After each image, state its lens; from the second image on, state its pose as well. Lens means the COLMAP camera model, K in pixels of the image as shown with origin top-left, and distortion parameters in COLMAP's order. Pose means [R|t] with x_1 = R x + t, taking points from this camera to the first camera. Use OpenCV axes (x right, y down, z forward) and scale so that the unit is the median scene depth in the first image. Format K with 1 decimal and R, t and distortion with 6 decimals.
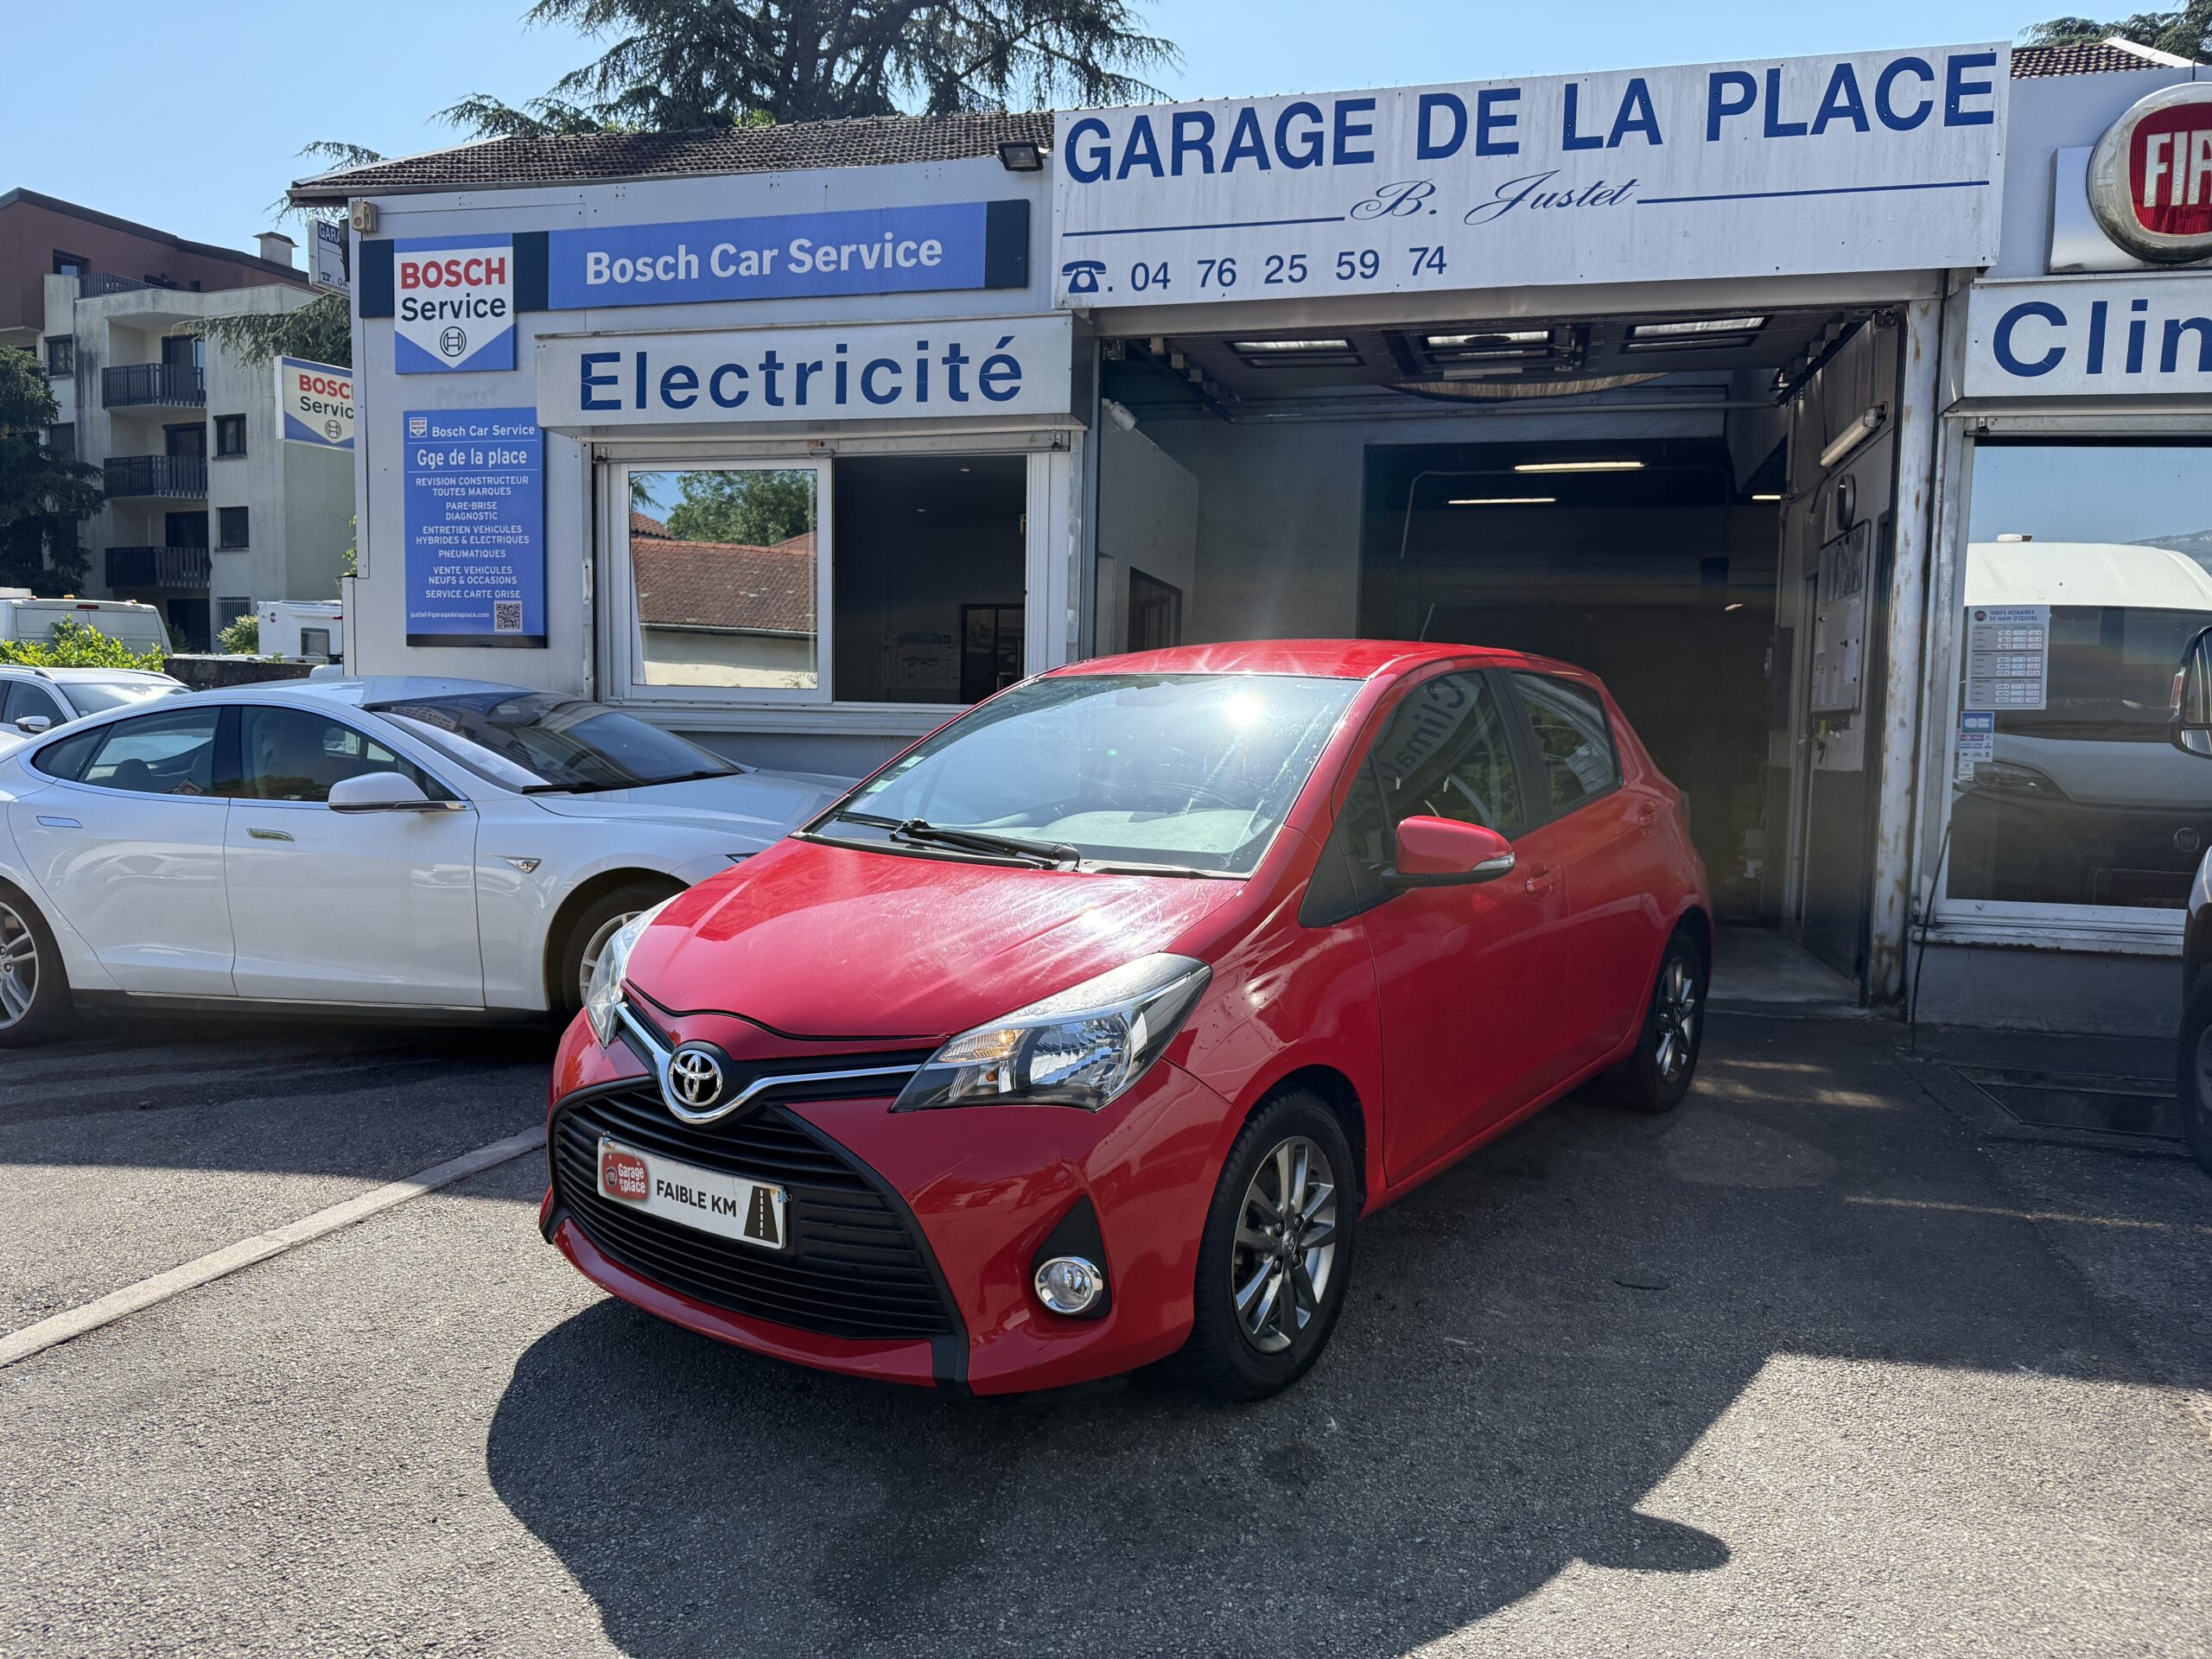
lens RADIAL K [[1572.4, 0, 1112.1], [0, 1572.4, 835.6], [0, 0, 1]] dist [0.019162, -0.033774]
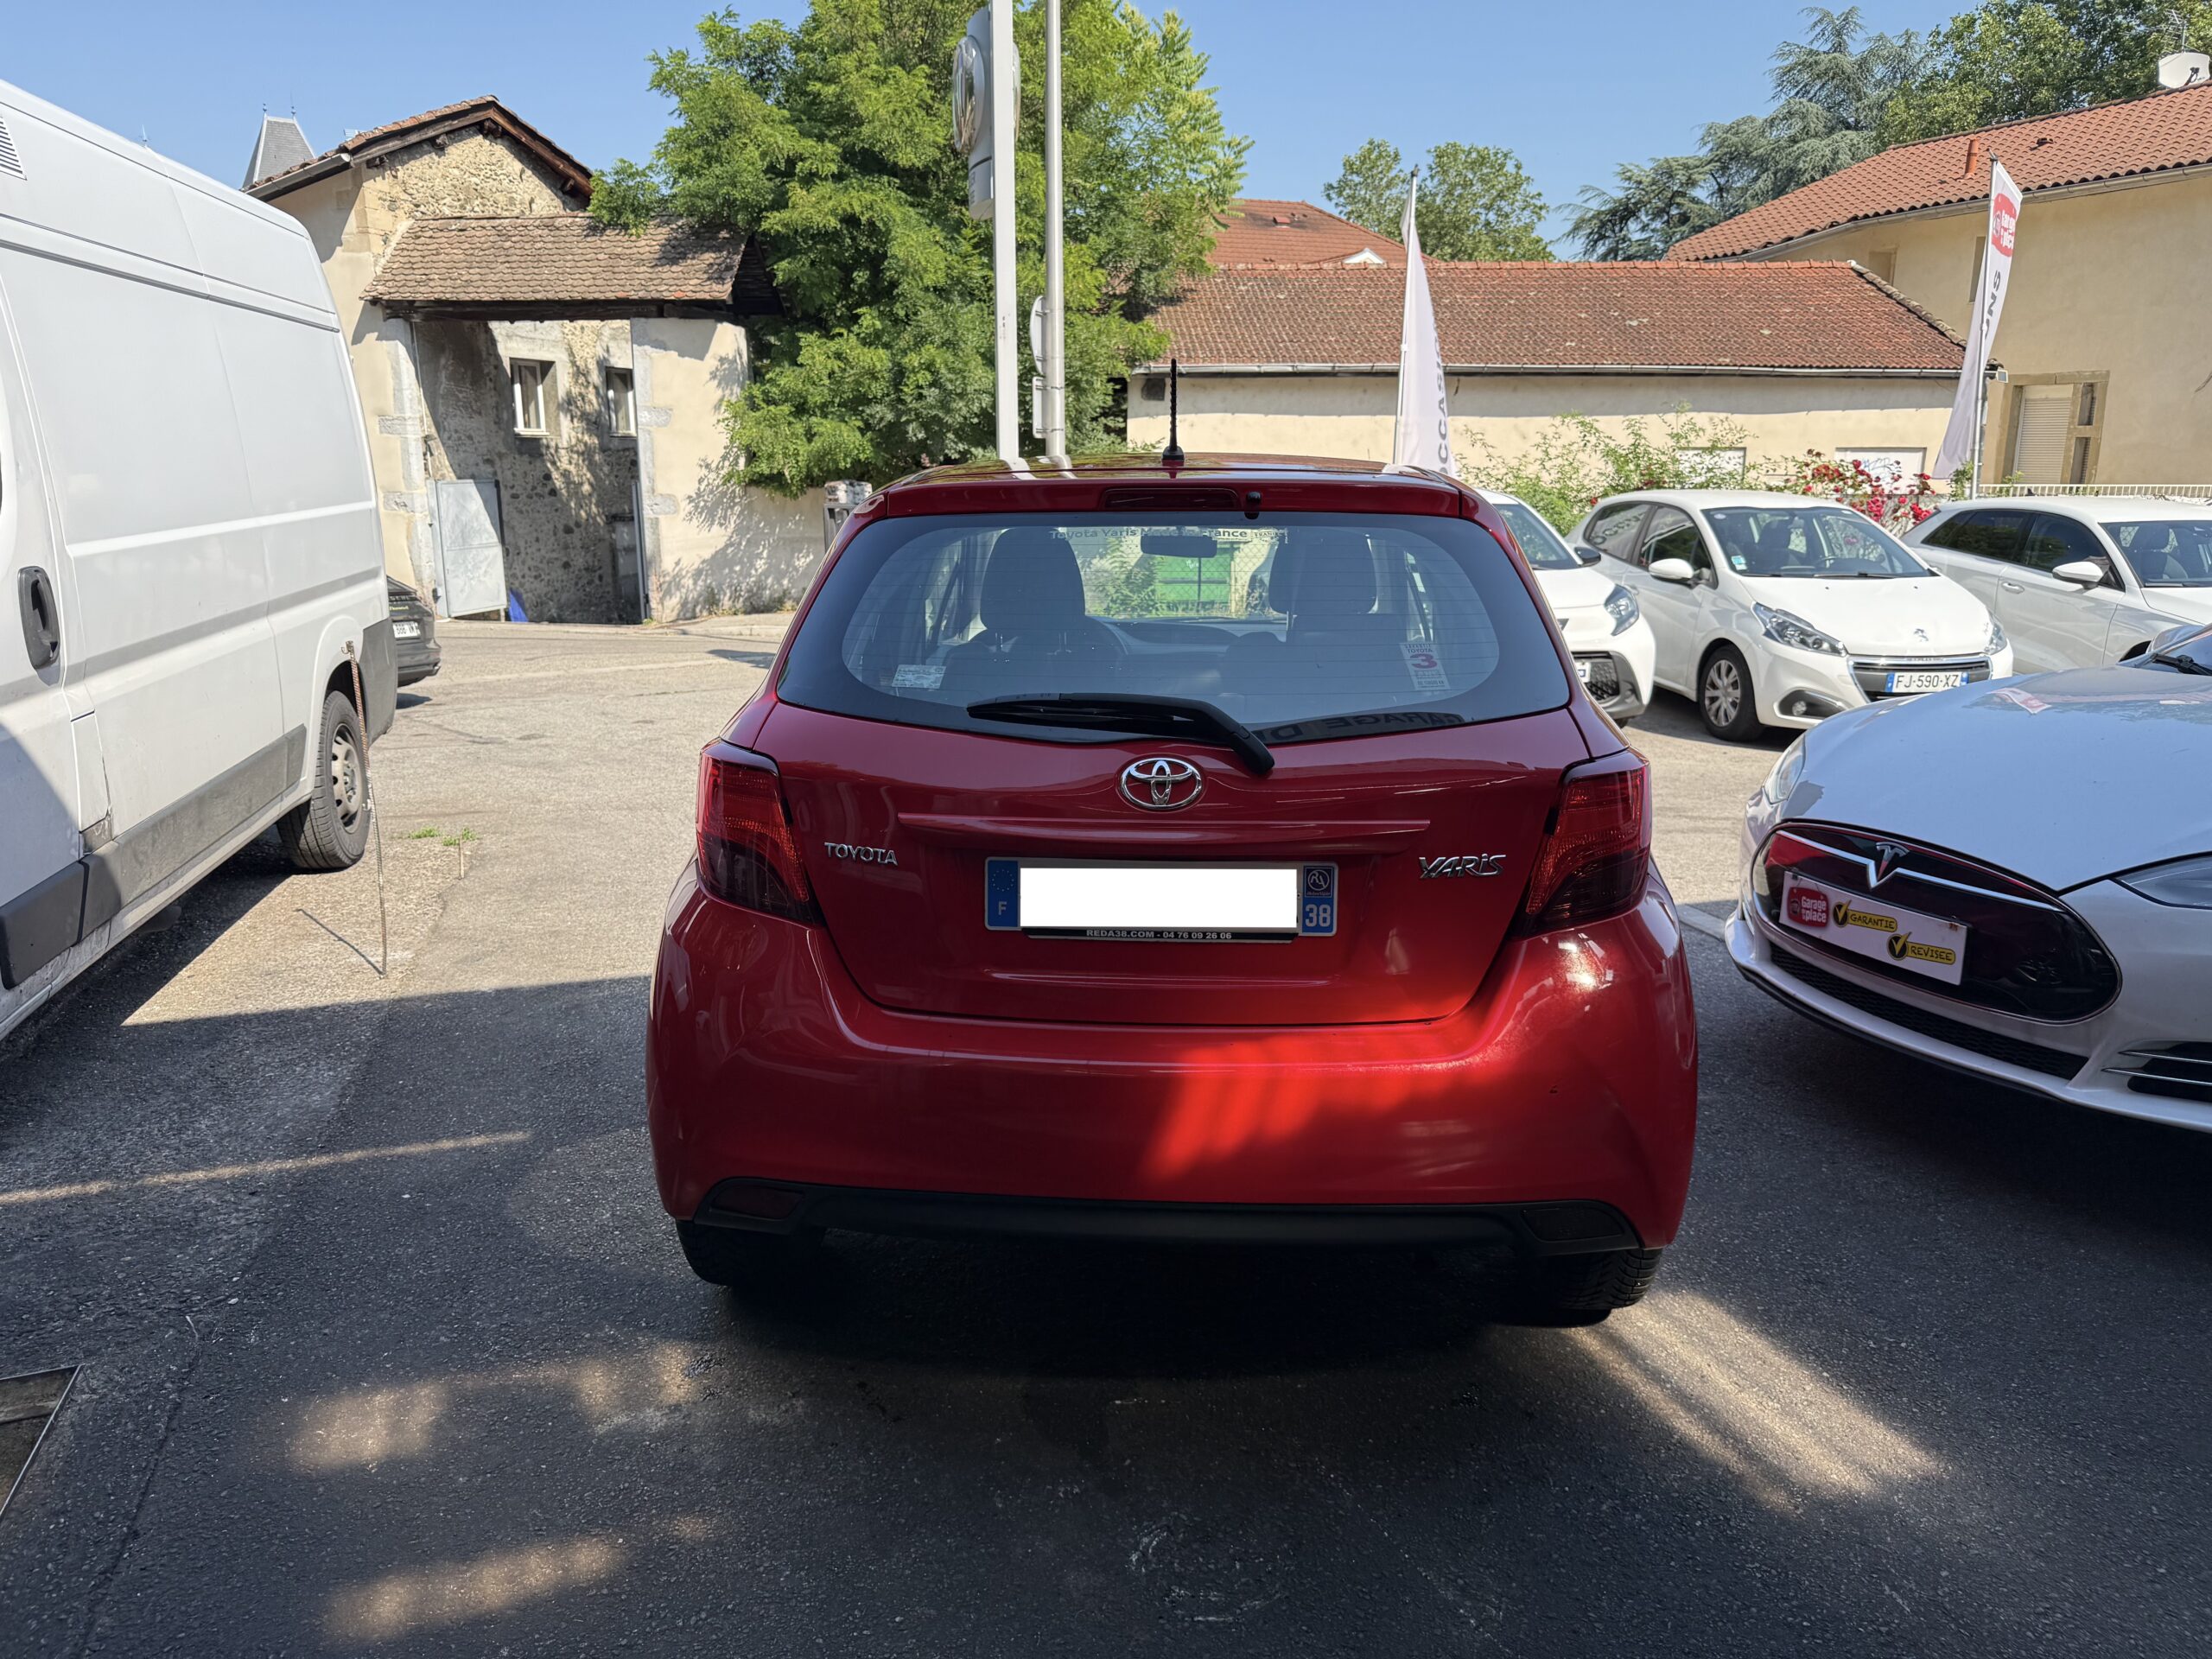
lens RADIAL K [[1578.4, 0, 1097.7], [0, 1578.4, 820.6], [0, 0, 1]] dist [0.015841, -0.032652]
pose [[-0.844984, 0.104585, -0.524465, 0.402649], [-0.054532, 0.958730, 0.279040, -0.110425], [0.532004, 0.264385, -0.804408, 1.133919]]
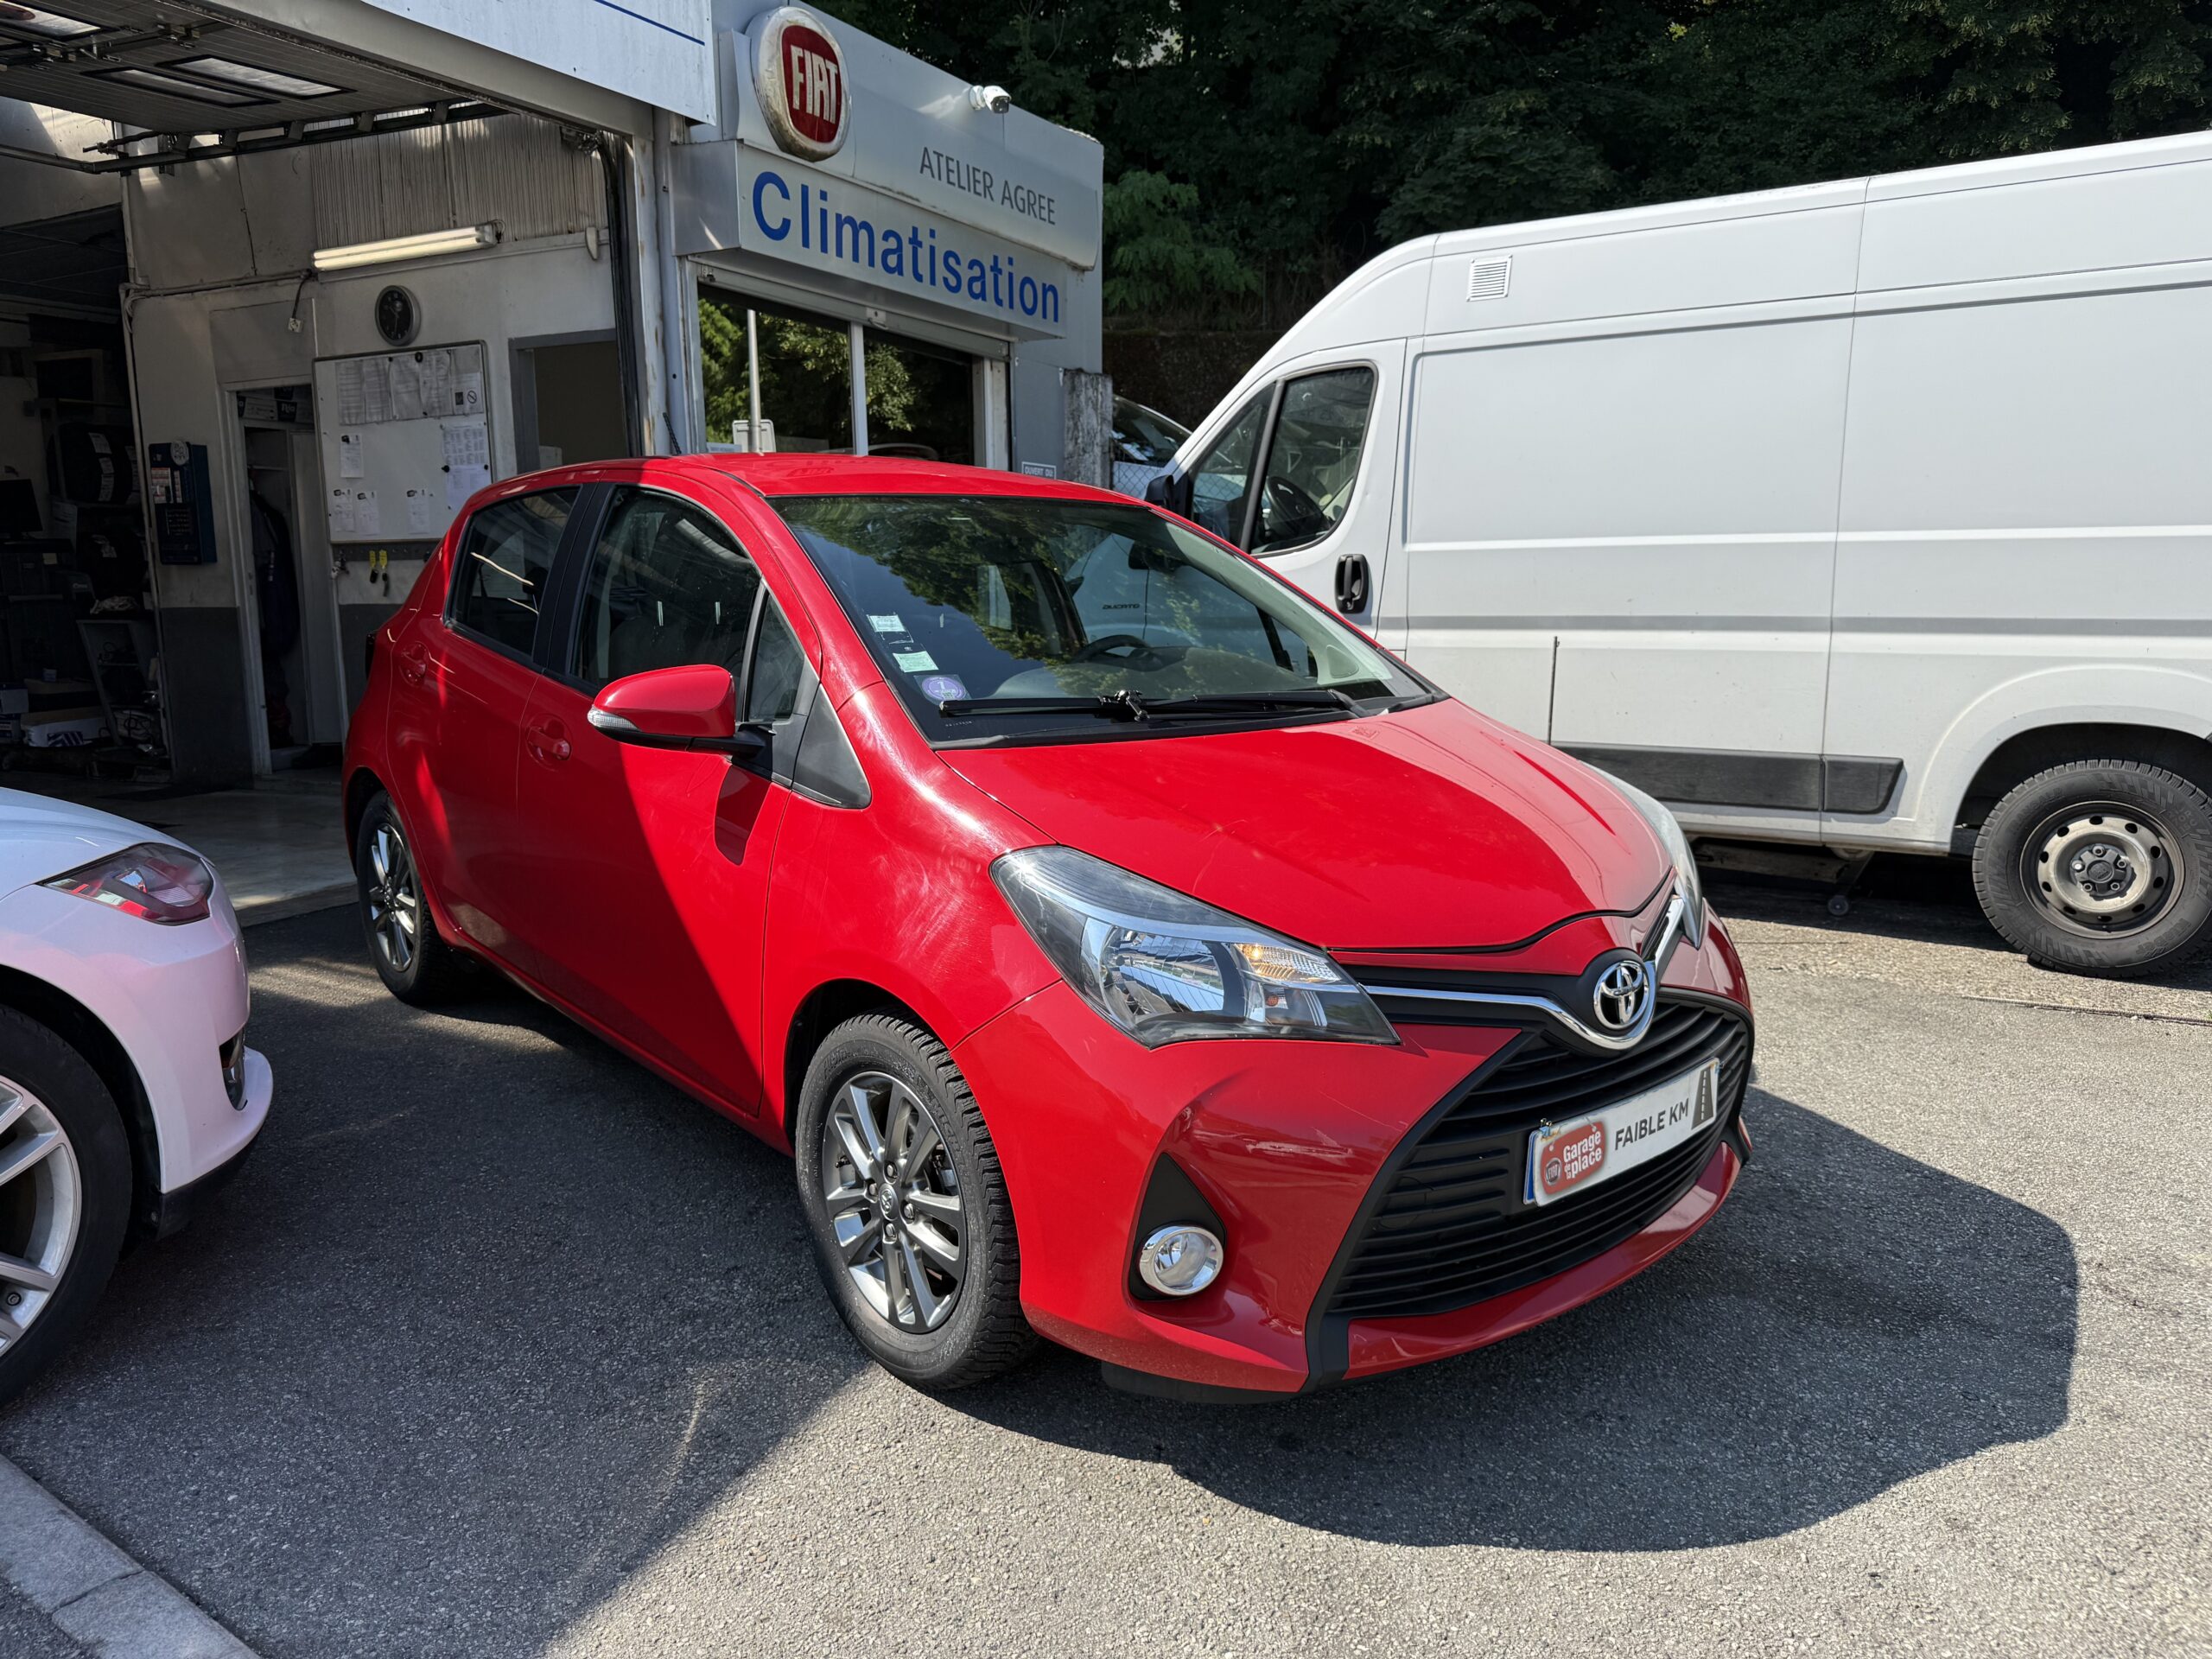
lens RADIAL K [[1578.4, 0, 1097.7], [0, 1578.4, 820.6], [0, 0, 1]] dist [0.015841, -0.032652]
pose [[0.218171, -0.180123, 0.959144, -0.480349], [0.083515, 0.982660, 0.165542, -0.042131], [-0.972330, 0.043986, 0.229431, 0.465945]]
